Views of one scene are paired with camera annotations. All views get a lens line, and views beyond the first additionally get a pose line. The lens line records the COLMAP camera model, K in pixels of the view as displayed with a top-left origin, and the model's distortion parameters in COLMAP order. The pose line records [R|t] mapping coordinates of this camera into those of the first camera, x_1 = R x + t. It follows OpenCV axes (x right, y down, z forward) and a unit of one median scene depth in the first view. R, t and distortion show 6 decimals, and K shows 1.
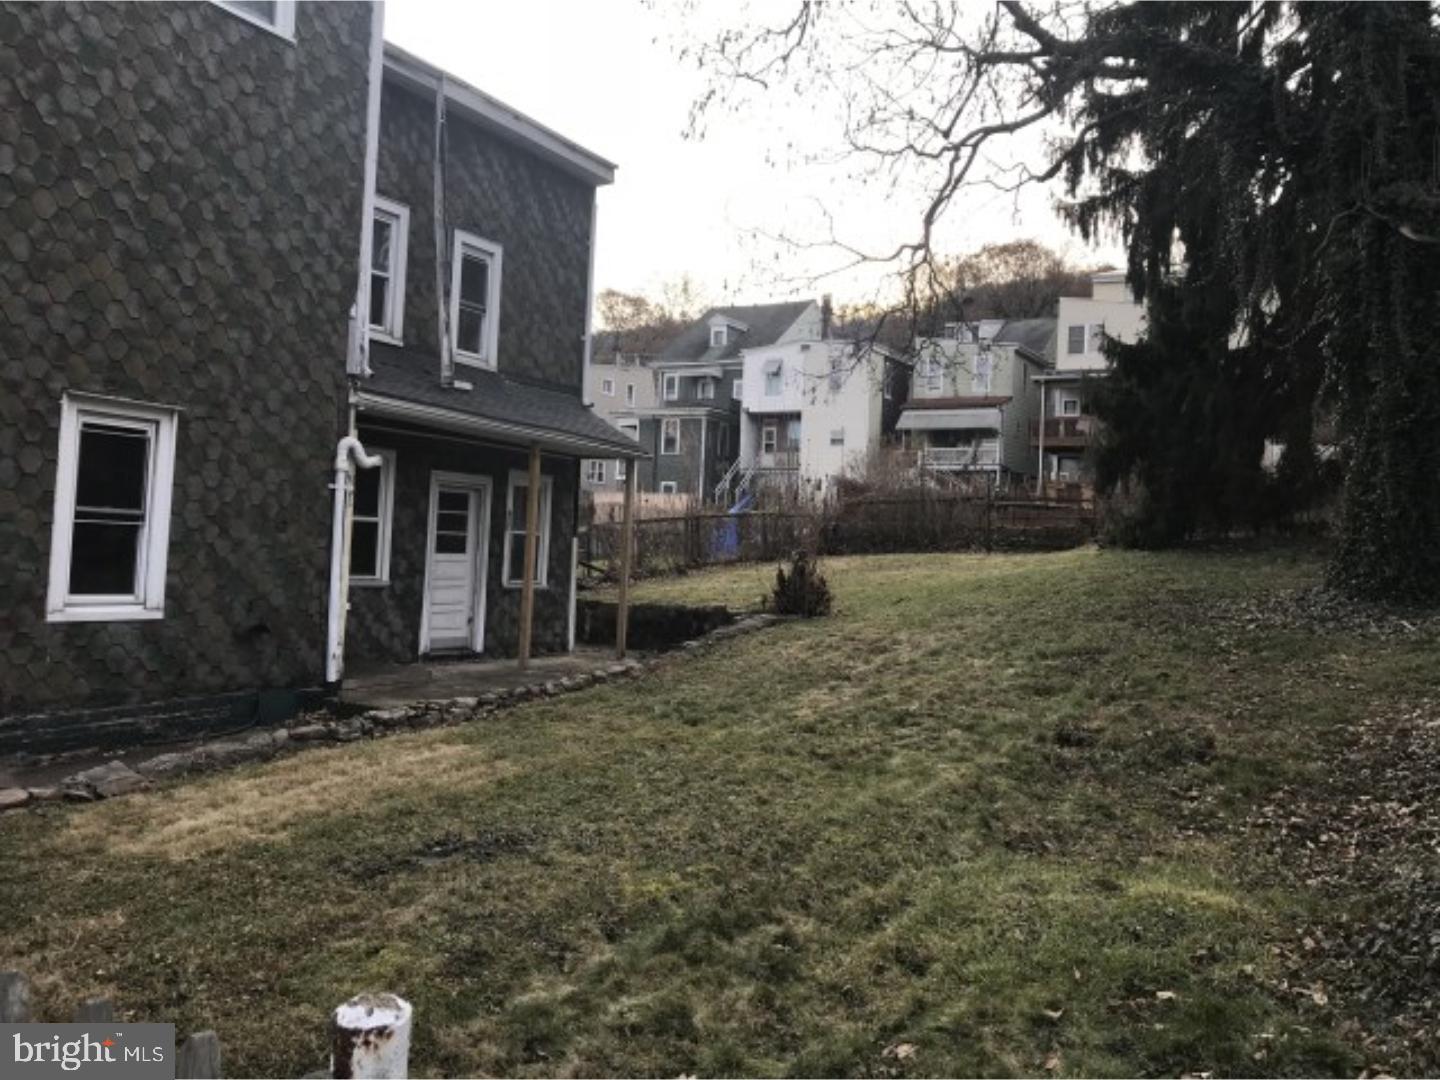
lens RADIAL K [[1183.9, 0, 720.6], [0, 1183.9, 534.6], [0, 0, 1]] dist [0.062713, -0.055958]
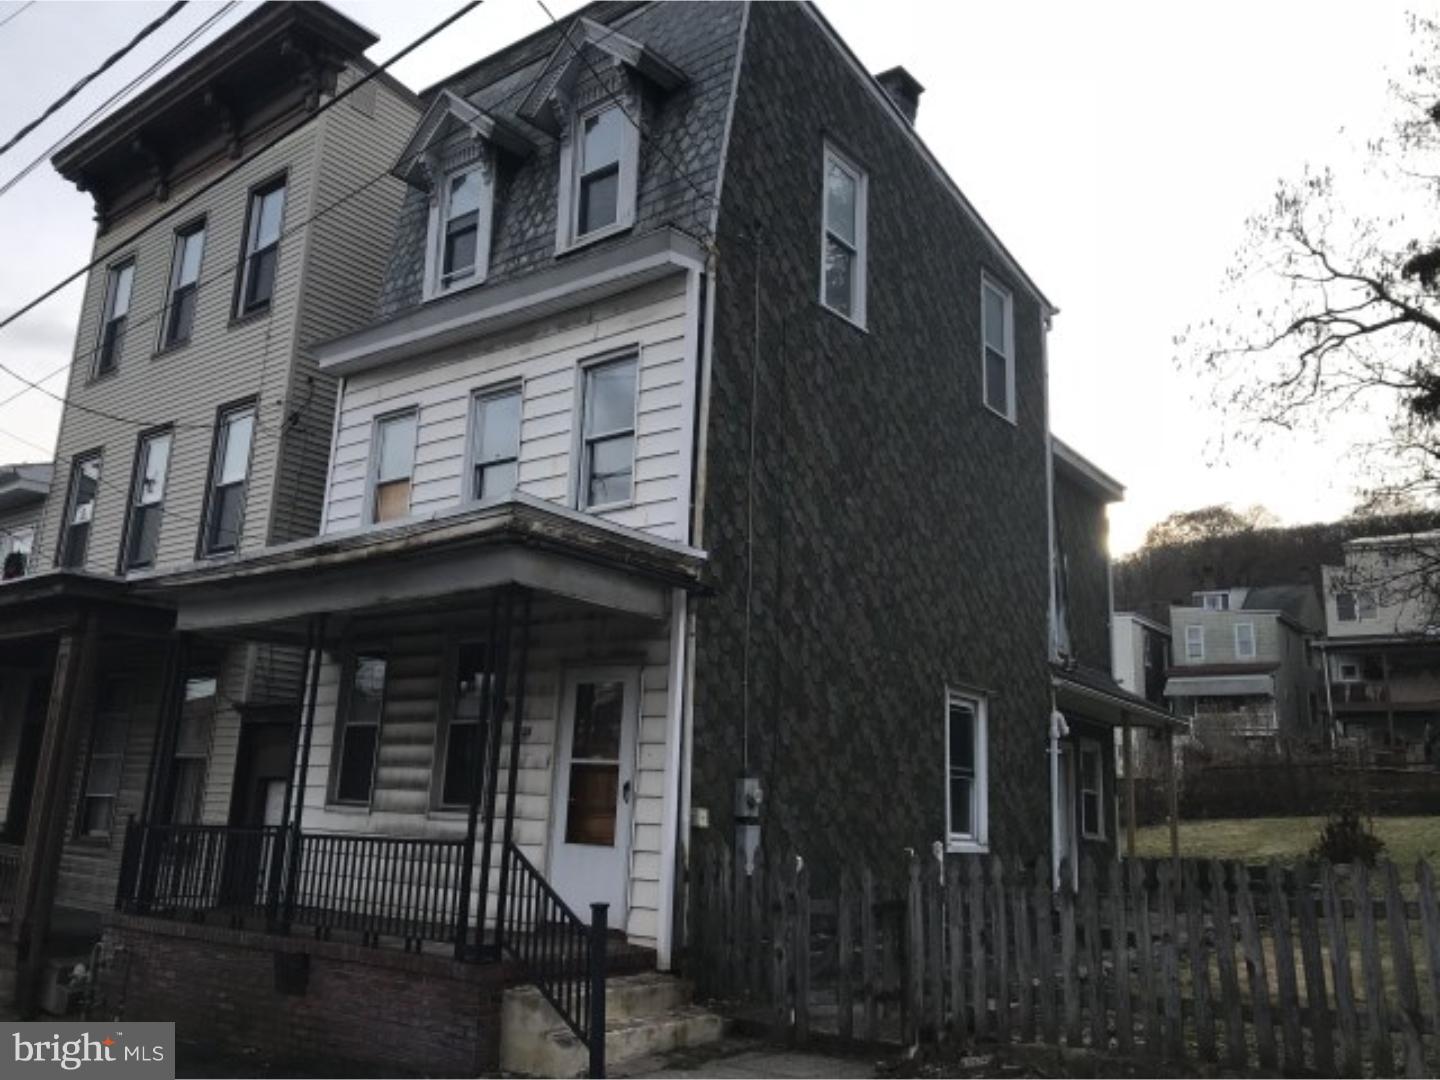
lens RADIAL K [[1183.9, 0, 718.1], [0, 1183.9, 541.3], [0, 0, 1]] dist [0.062713, -0.055958]
pose [[0.993081, -0.030293, -0.113454, -0.387461], [0.004834, 0.975881, -0.218251, 0.013182], [0.117329, 0.216192, 0.969275, -0.245495]]
